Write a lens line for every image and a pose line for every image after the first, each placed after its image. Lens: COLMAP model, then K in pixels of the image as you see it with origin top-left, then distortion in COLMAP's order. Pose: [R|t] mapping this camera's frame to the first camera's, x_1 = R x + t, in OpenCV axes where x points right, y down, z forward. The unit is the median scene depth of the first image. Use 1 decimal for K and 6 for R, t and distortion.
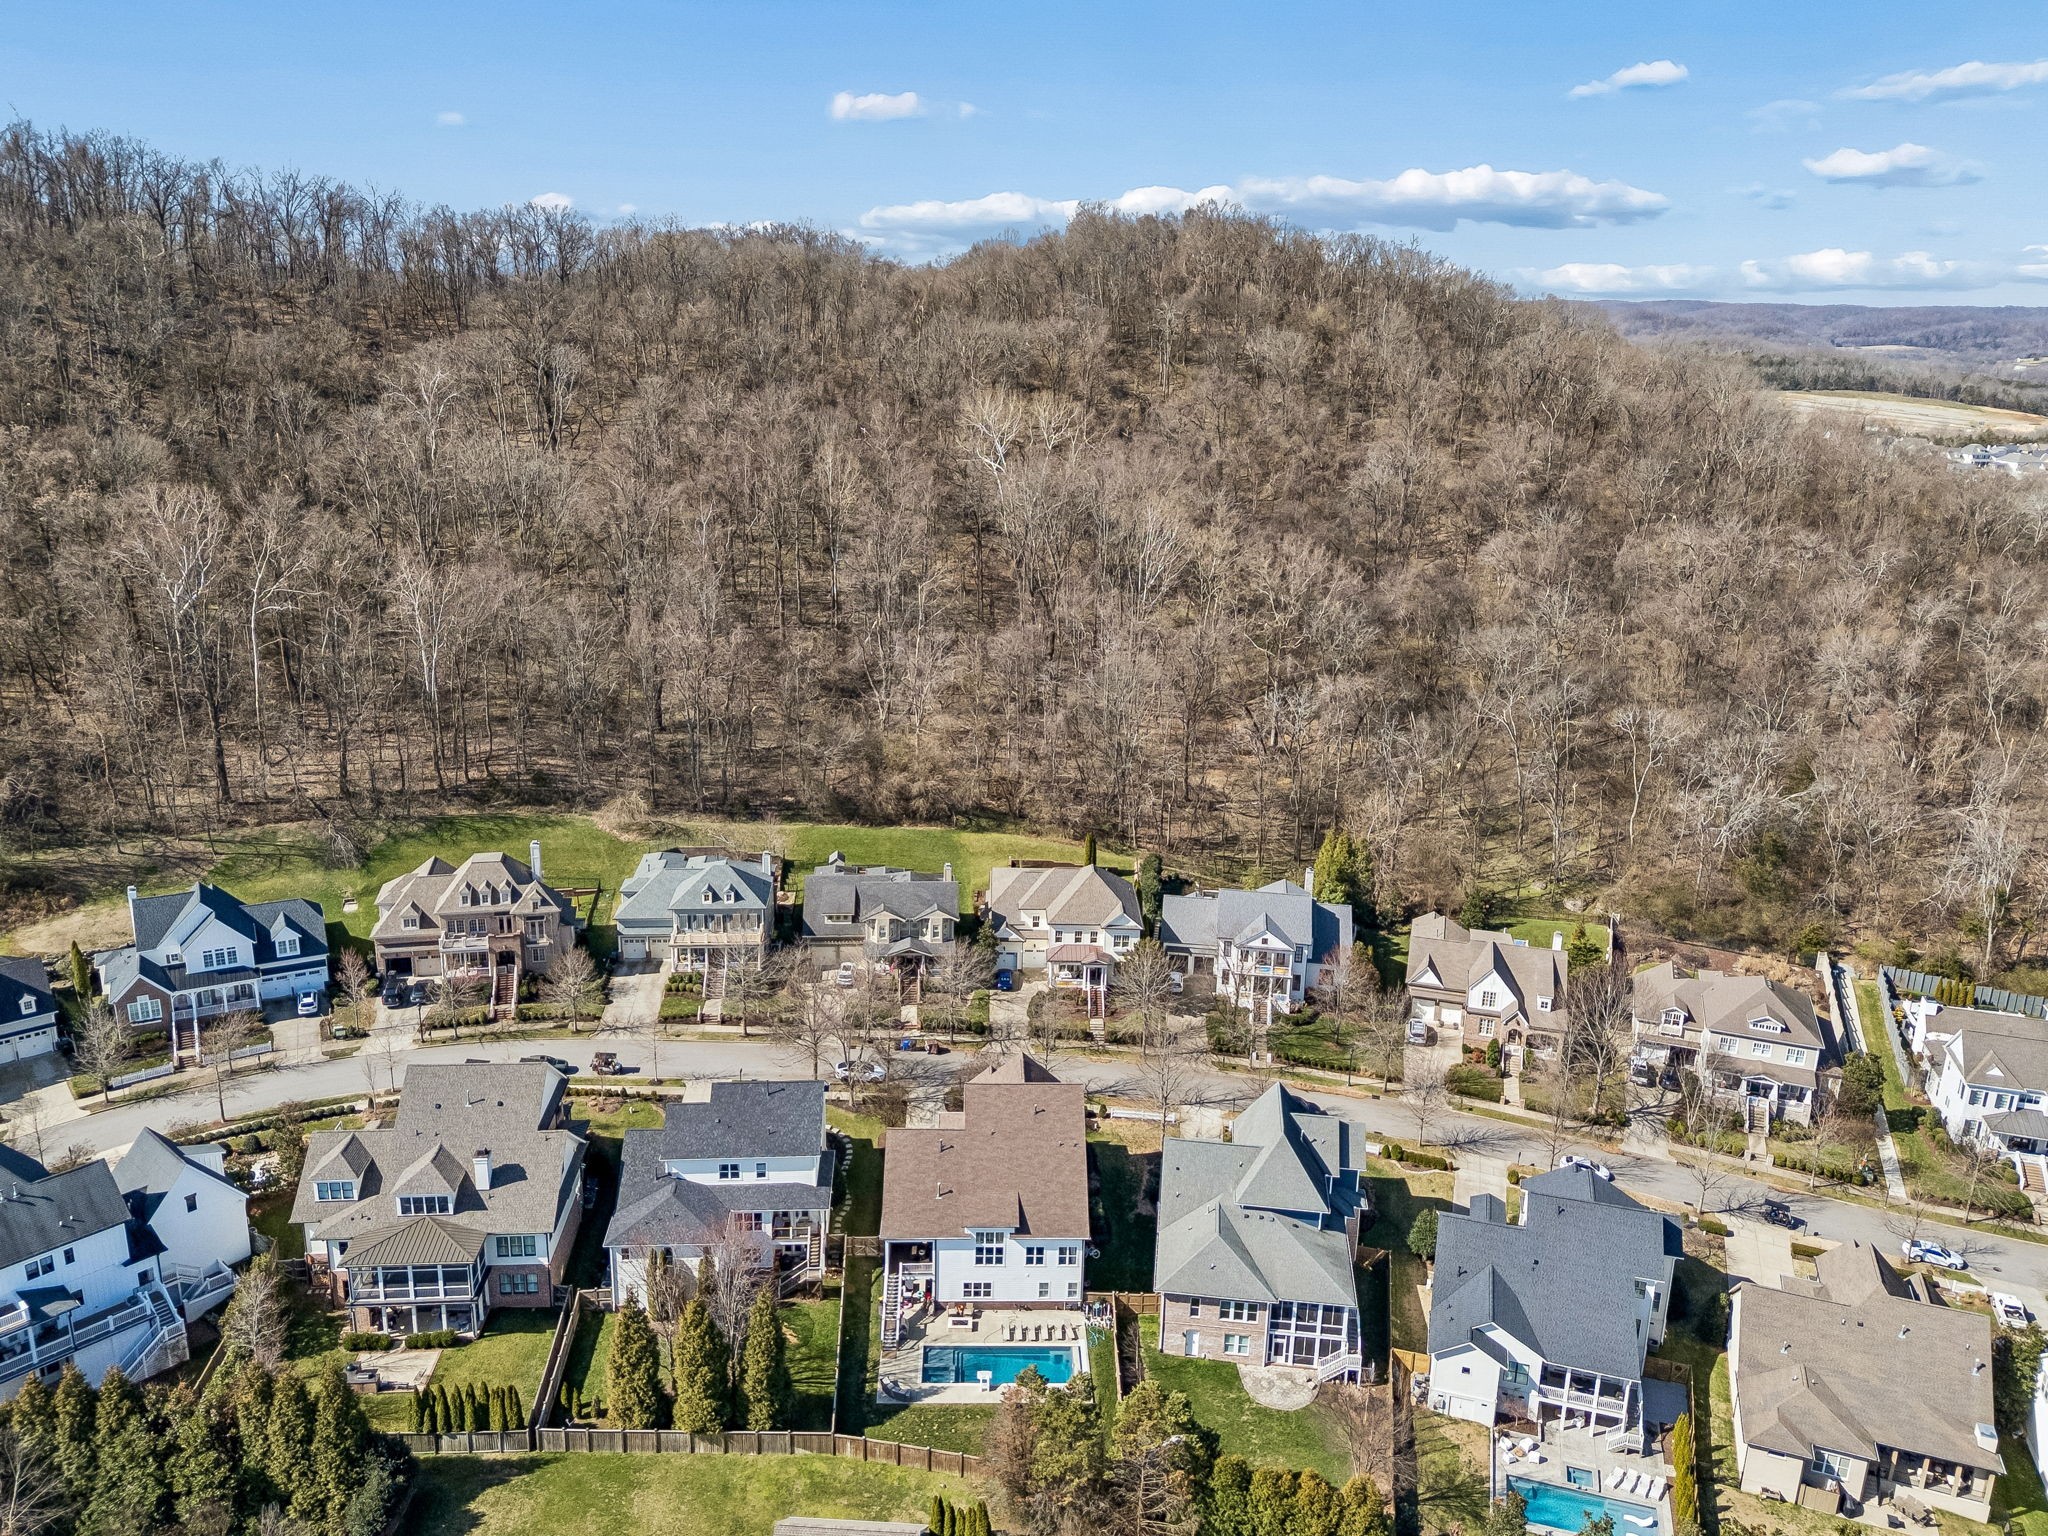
lens RADIAL K [[1550.5, 0, 1039.8], [0, 1550.5, 760.8], [0, 0, 1]] dist [0.068877, -0.053475]
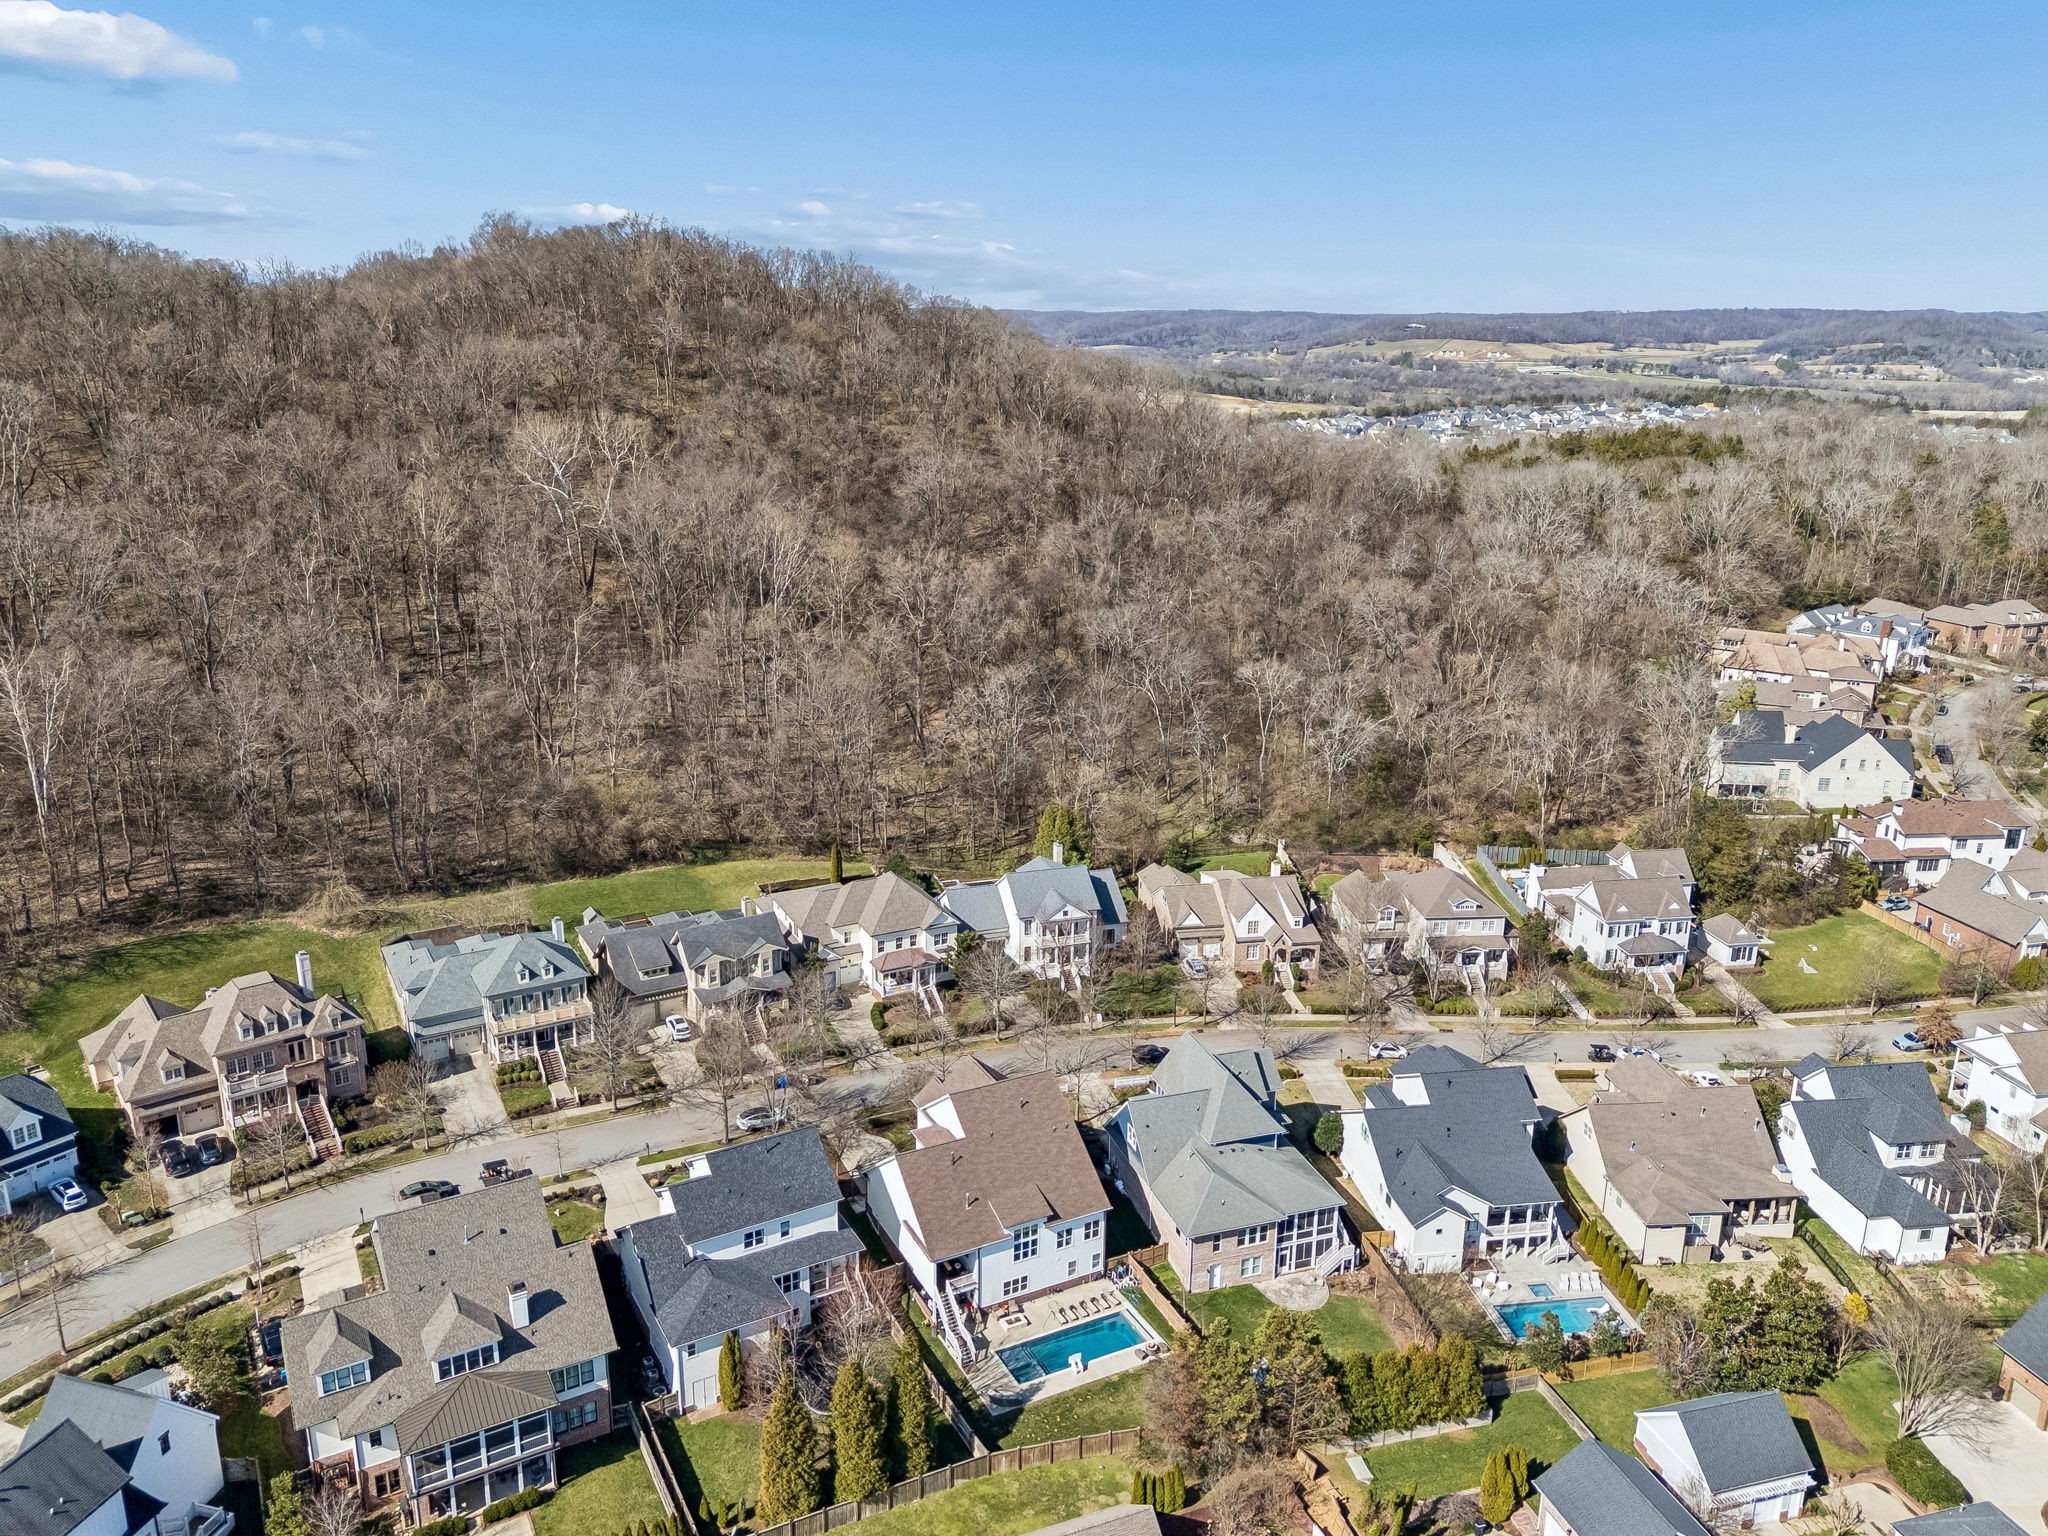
lens RADIAL K [[1506.2, 0, 1031.2], [0, 1506.2, 760.1], [0, 0, 1]] dist [0.072098, -0.058134]
pose [[0.905354, -0.138780, 0.401341, -0.377490], [0.137961, 0.989949, 0.031099, -0.033369], [-0.401623, 0.027214, 0.915401, 0.069371]]
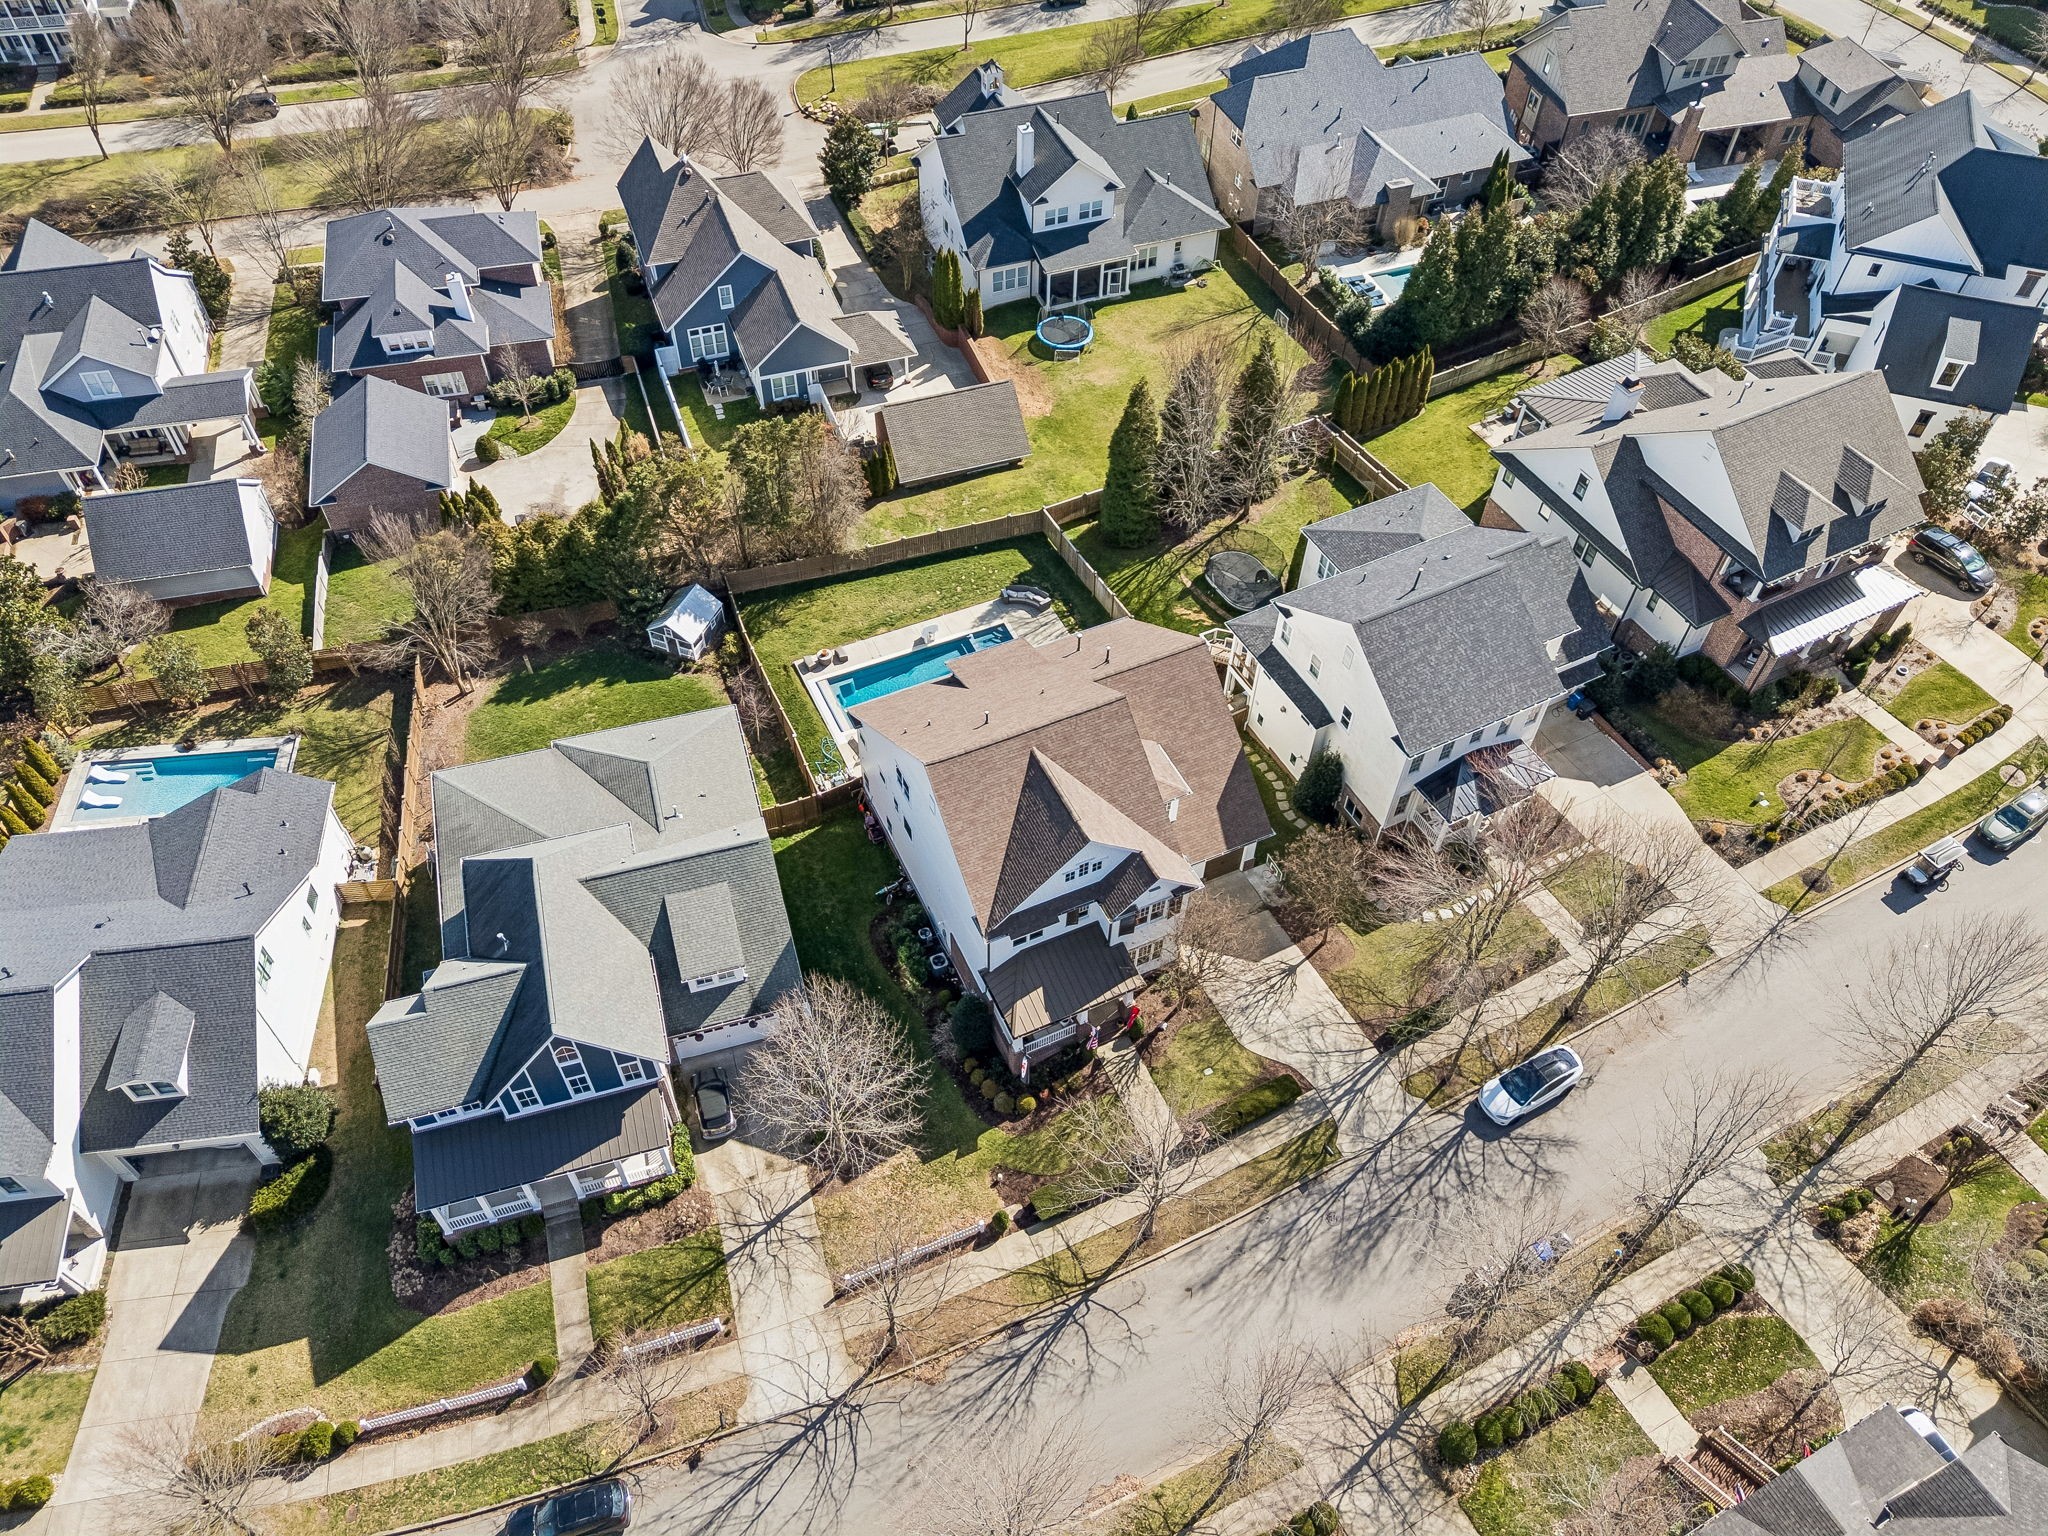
lens RADIAL K [[1506.2, 0, 1035.4], [0, 1506.2, 779.9], [0, 0, 1]] dist [0.072098, -0.058134]
pose [[-0.917695, 0.275029, -0.286695, 0.143671], [-0.159361, 0.406203, 0.899780, -0.254225], [0.363922, 0.871412, -0.328941, 1.226458]]
